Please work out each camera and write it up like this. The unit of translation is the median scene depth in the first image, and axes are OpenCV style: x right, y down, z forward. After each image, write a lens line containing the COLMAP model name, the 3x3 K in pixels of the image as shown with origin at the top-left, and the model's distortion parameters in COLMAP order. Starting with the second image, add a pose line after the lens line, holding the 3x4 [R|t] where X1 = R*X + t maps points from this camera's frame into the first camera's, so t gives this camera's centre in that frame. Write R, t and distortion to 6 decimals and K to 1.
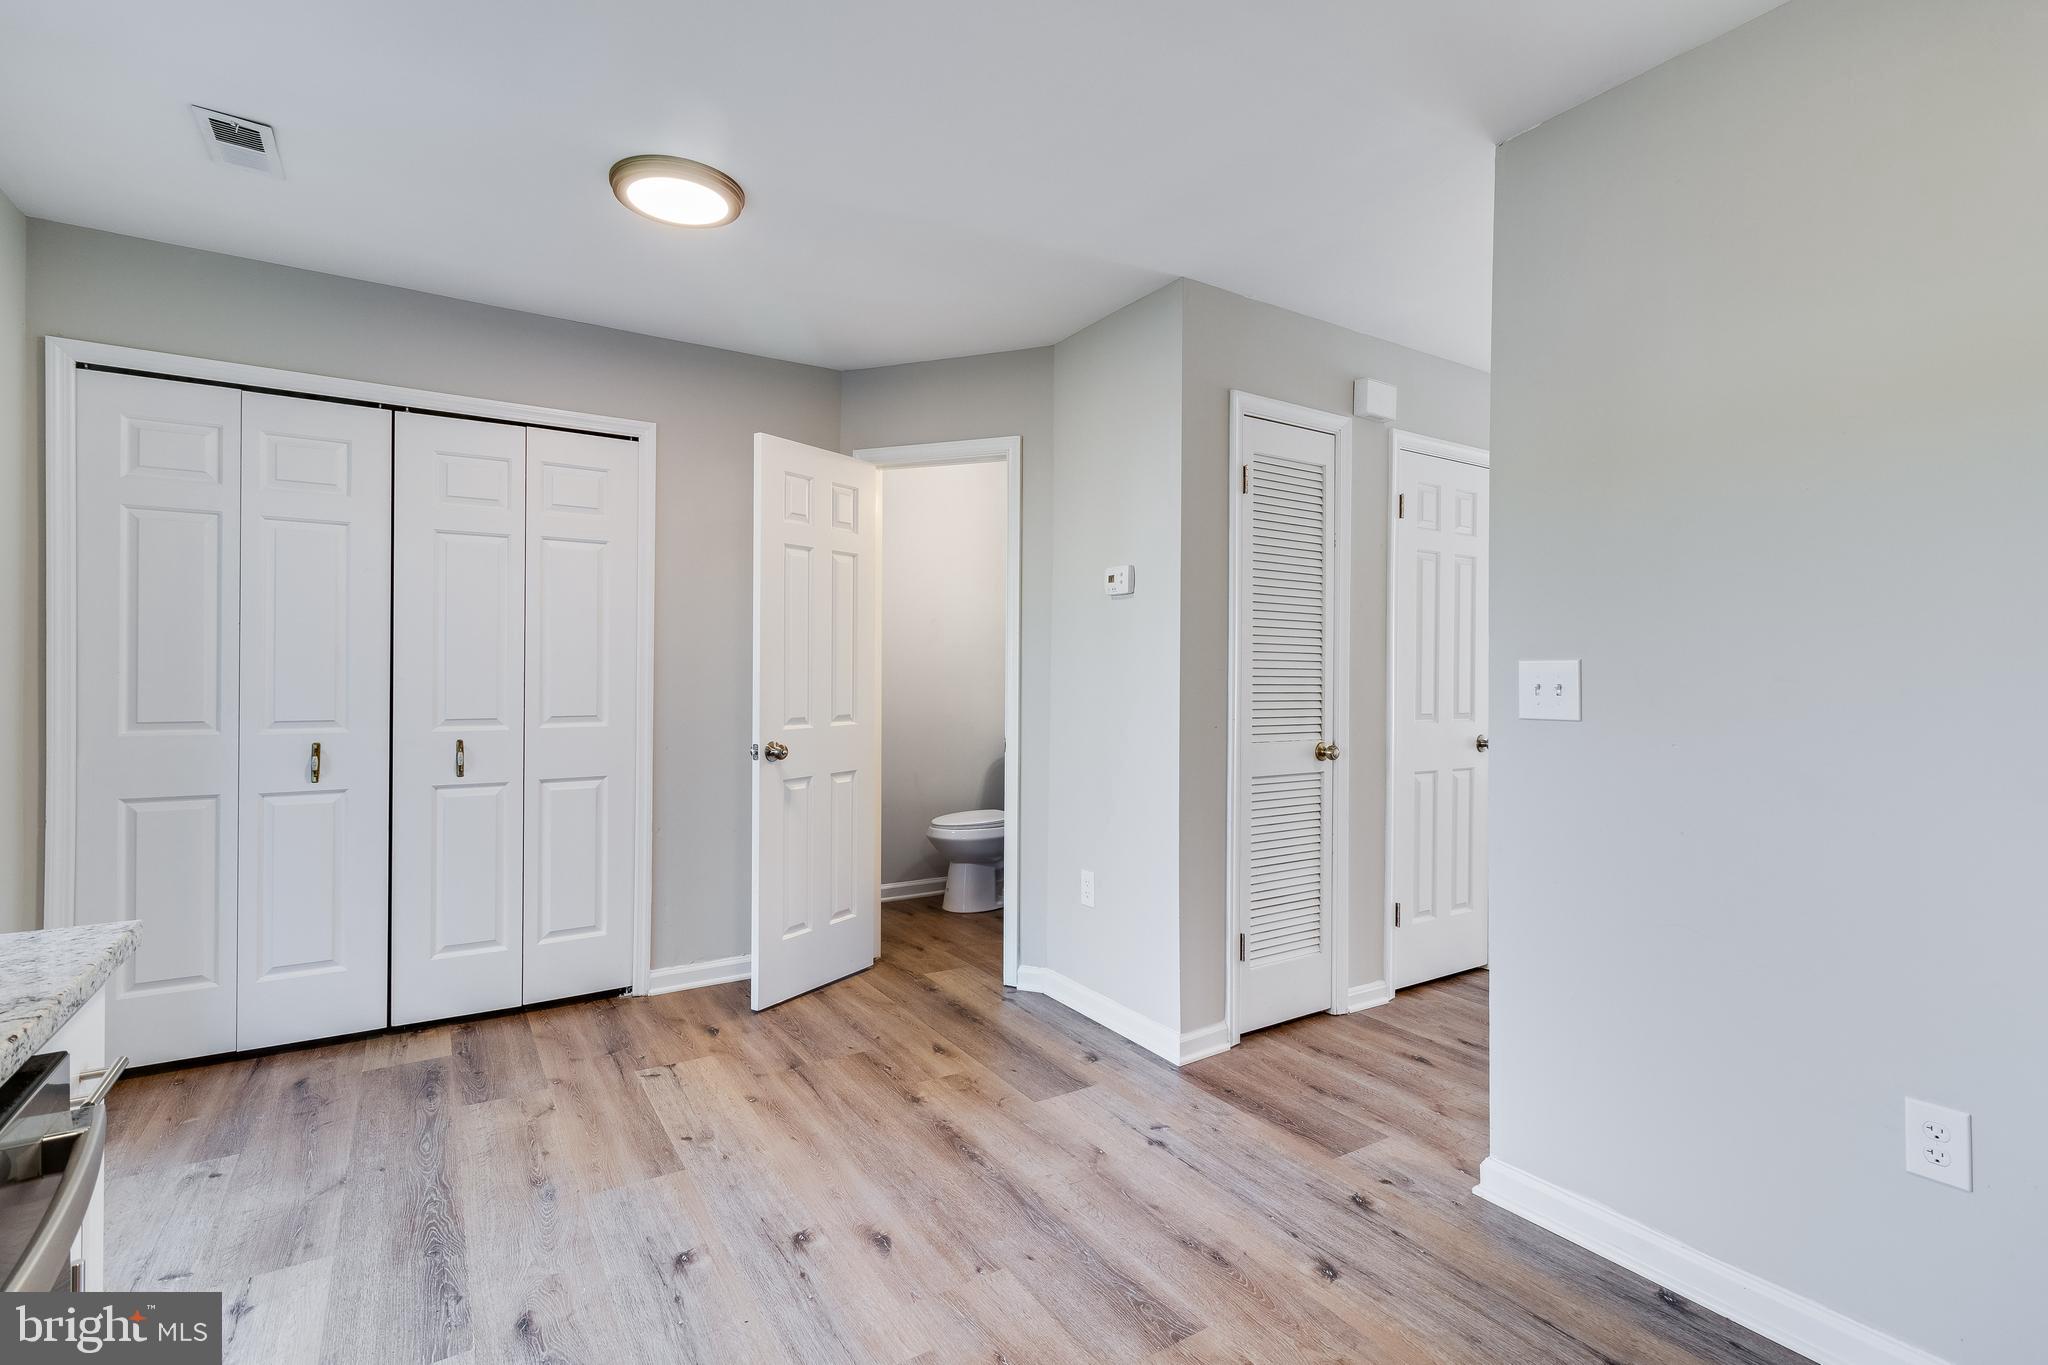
lens RADIAL K [[947.3, 0, 1036.2], [0, 947.3, 670.9], [0, 0, 1]] dist [0.000680, 0.000133]
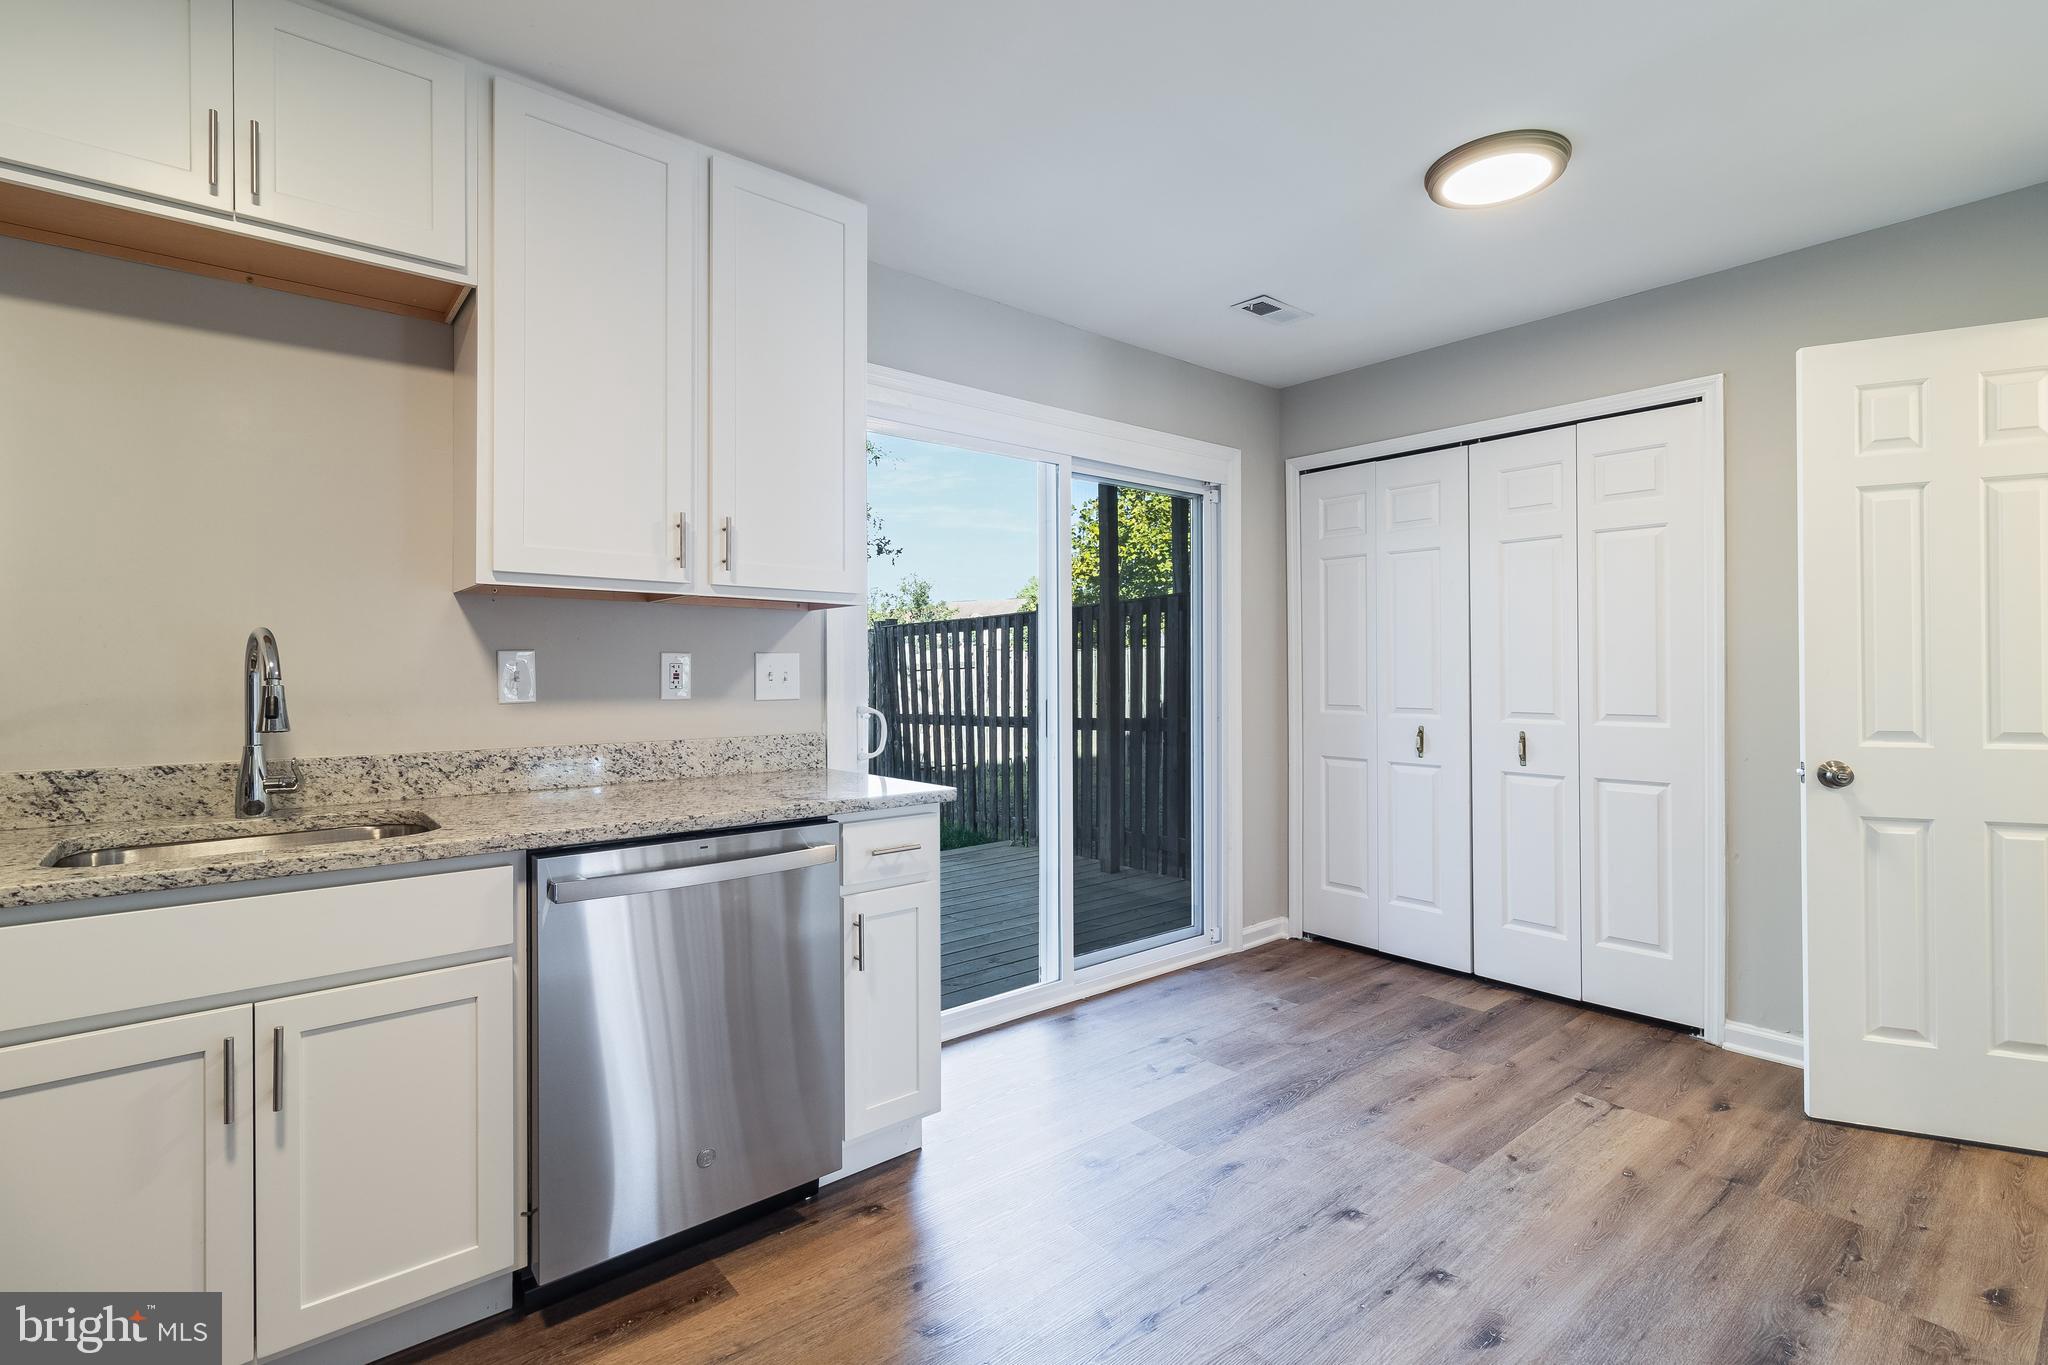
lens RADIAL K [[947.3, 0, 1036.2], [0, 947.3, 670.9], [0, 0, 1]] dist [0.000680, 0.000133]
pose [[0.124743, -0.004913, -0.992177, 0.462638], [0.005828, 0.999974, -0.004219, 0.005459], [0.992172, -0.005256, 0.124768, 0.366261]]
